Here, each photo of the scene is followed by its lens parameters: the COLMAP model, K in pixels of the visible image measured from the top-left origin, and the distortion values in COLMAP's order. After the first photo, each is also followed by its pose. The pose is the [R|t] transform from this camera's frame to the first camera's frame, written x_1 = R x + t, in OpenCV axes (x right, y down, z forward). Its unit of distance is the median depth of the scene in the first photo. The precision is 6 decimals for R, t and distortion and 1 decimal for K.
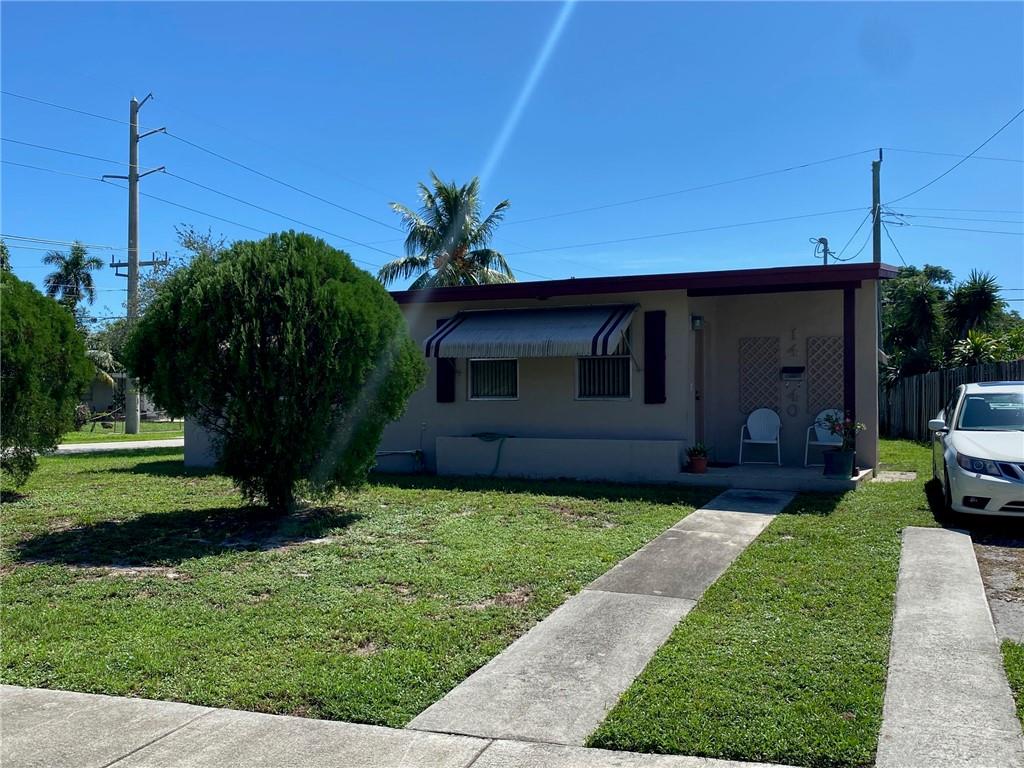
lens RADIAL K [[938.0, 0, 509.9], [0, 938.0, 379.8], [0, 0, 1]] dist [0.057081, 0.000000]
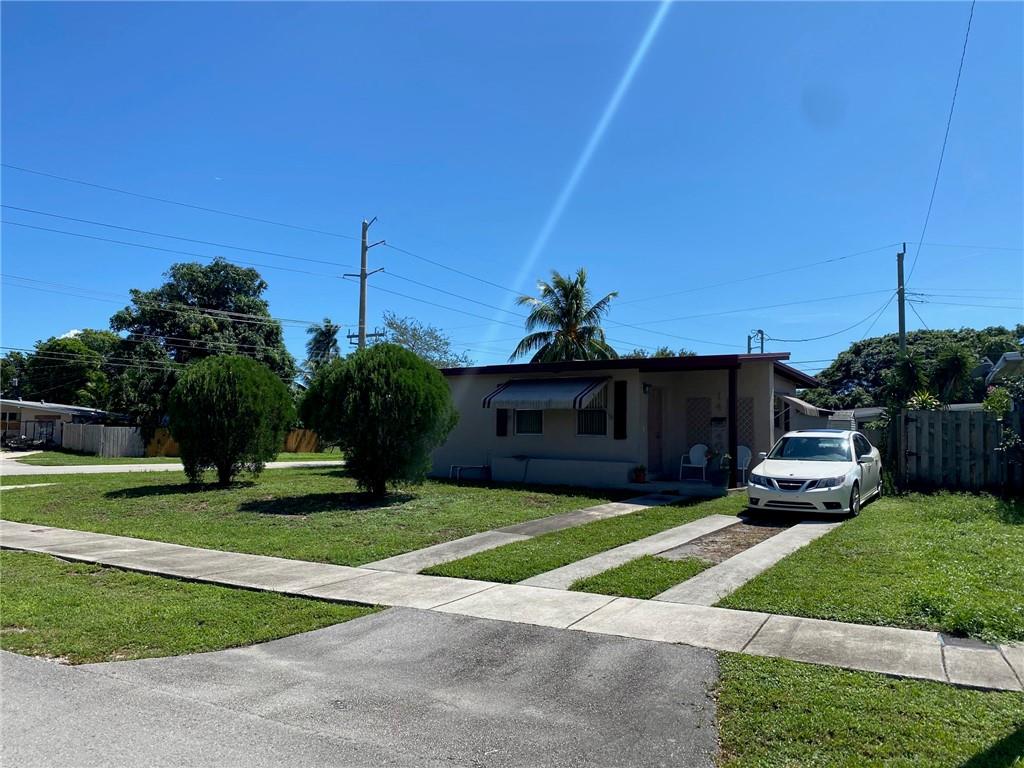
lens RADIAL K [[778.8, 0, 509.9], [0, 778.8, 380.9], [0, 0, 1]] dist [0.098435, -0.001390]
pose [[0.976278, 0.002564, -0.216505, 0.244993], [-0.012770, 0.998871, -0.045754, -0.010165], [0.216143, 0.047434, 0.975209, -0.316533]]
